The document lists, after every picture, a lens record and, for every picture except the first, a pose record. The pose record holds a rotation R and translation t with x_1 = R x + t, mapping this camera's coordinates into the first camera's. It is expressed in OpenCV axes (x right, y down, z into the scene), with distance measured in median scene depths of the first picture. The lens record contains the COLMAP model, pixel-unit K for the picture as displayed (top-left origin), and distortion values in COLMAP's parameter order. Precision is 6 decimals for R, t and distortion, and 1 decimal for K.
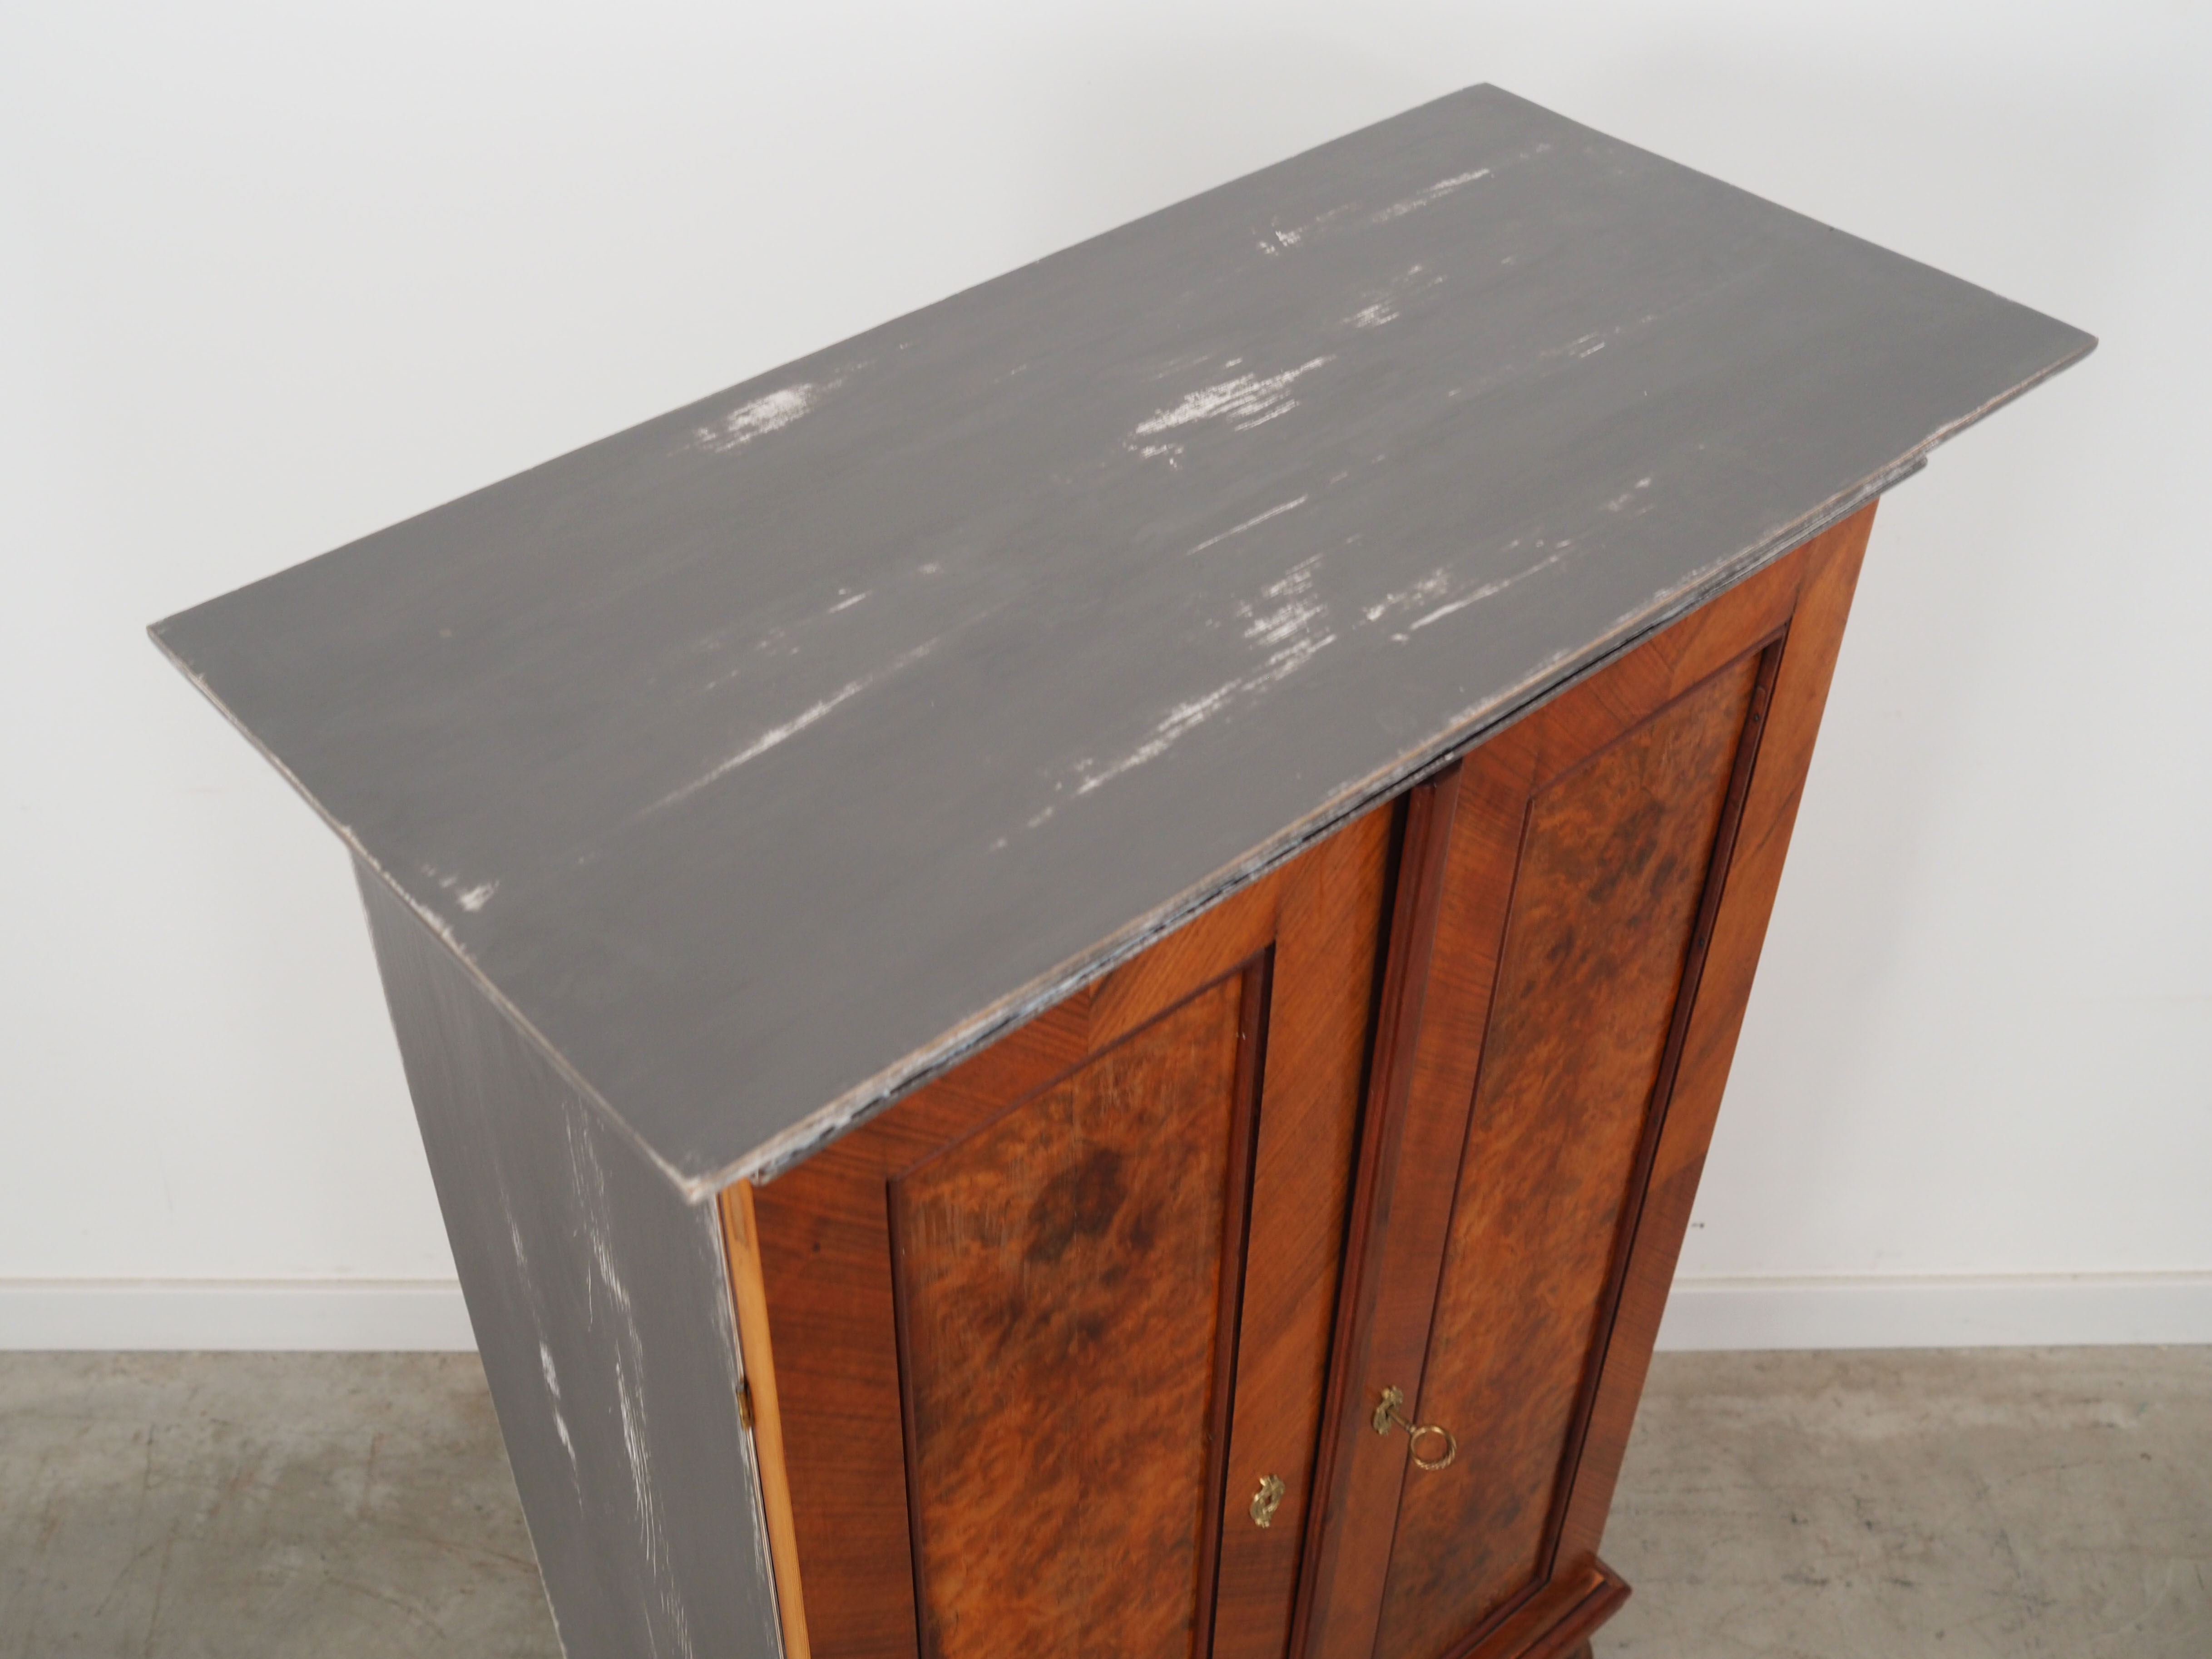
lens RADIAL K [[2452.5, 0, 1048.3], [0, 2452.5, 862.7], [0, 0, 1]] dist [-0.011504, 0.000000]
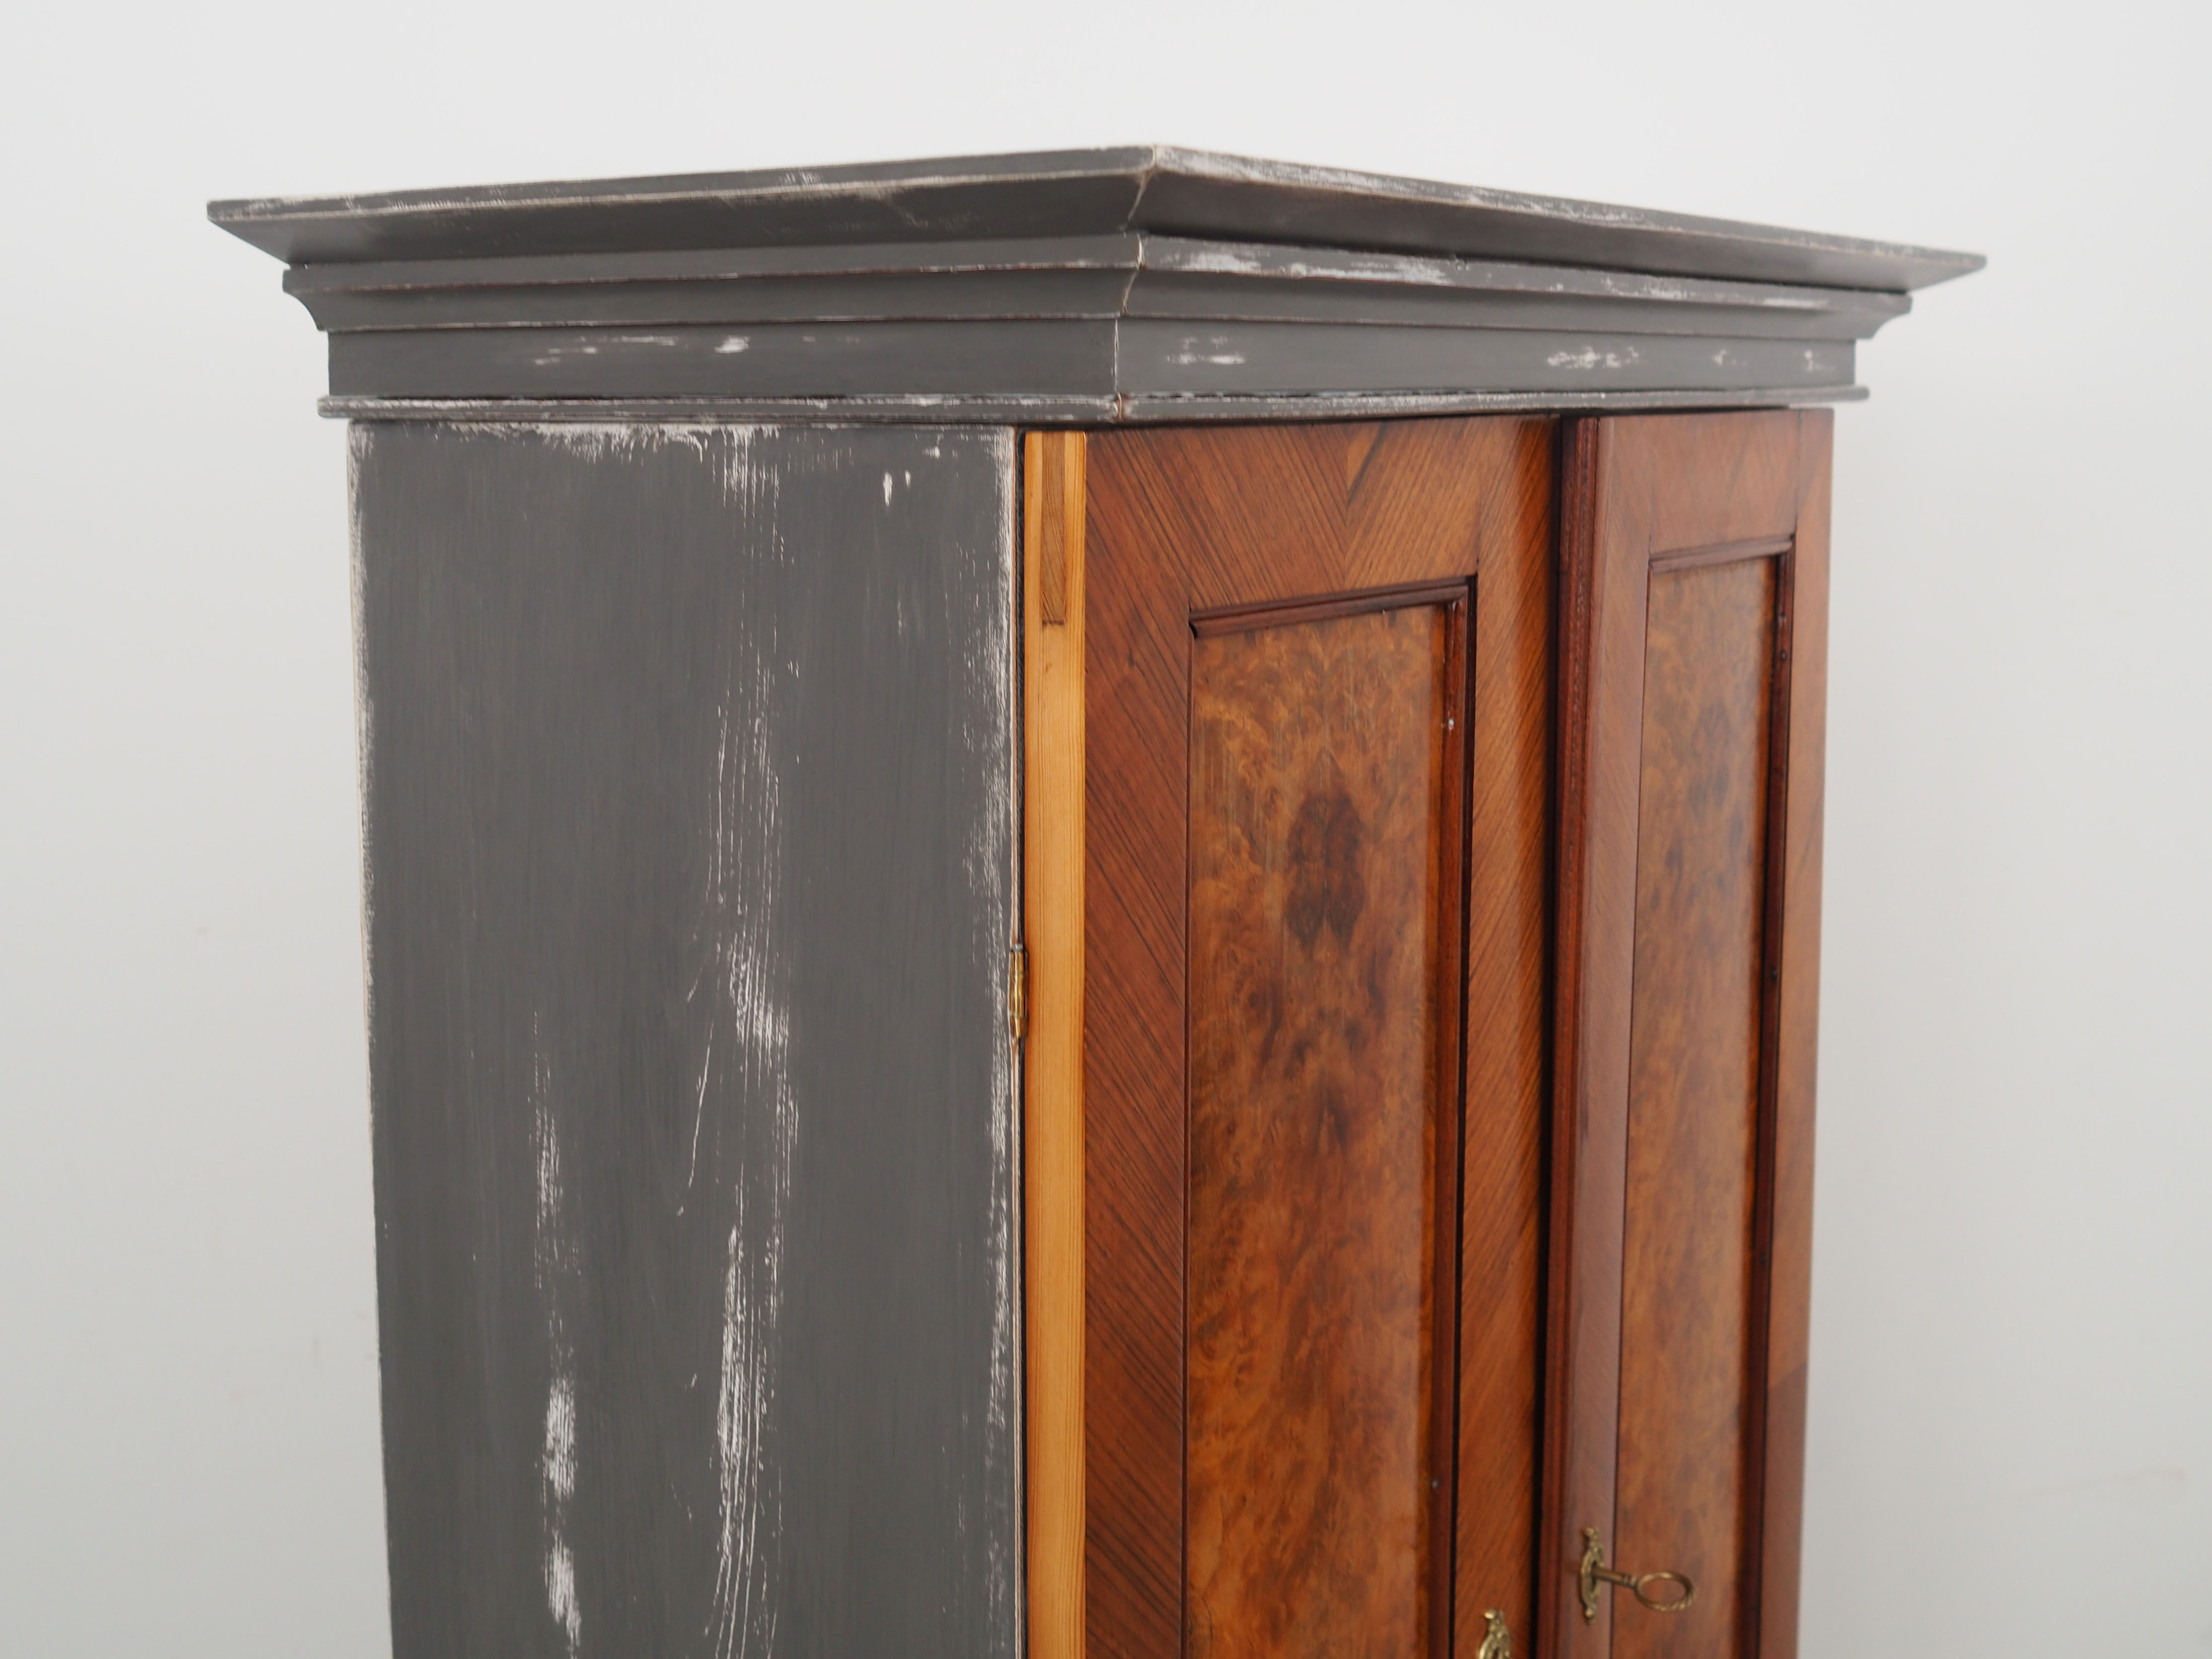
lens RADIAL K [[2604.5, 0, 1039.1], [0, 2604.5, 676.4], [0, 0, 1]] dist [-0.015714, 0.000000]
pose [[0.967825, -0.030286, 0.249793, -0.139709], [0.169876, 0.810989, -0.559856, 0.263010], [-0.185624, 0.584277, 0.790041, 0.138932]]
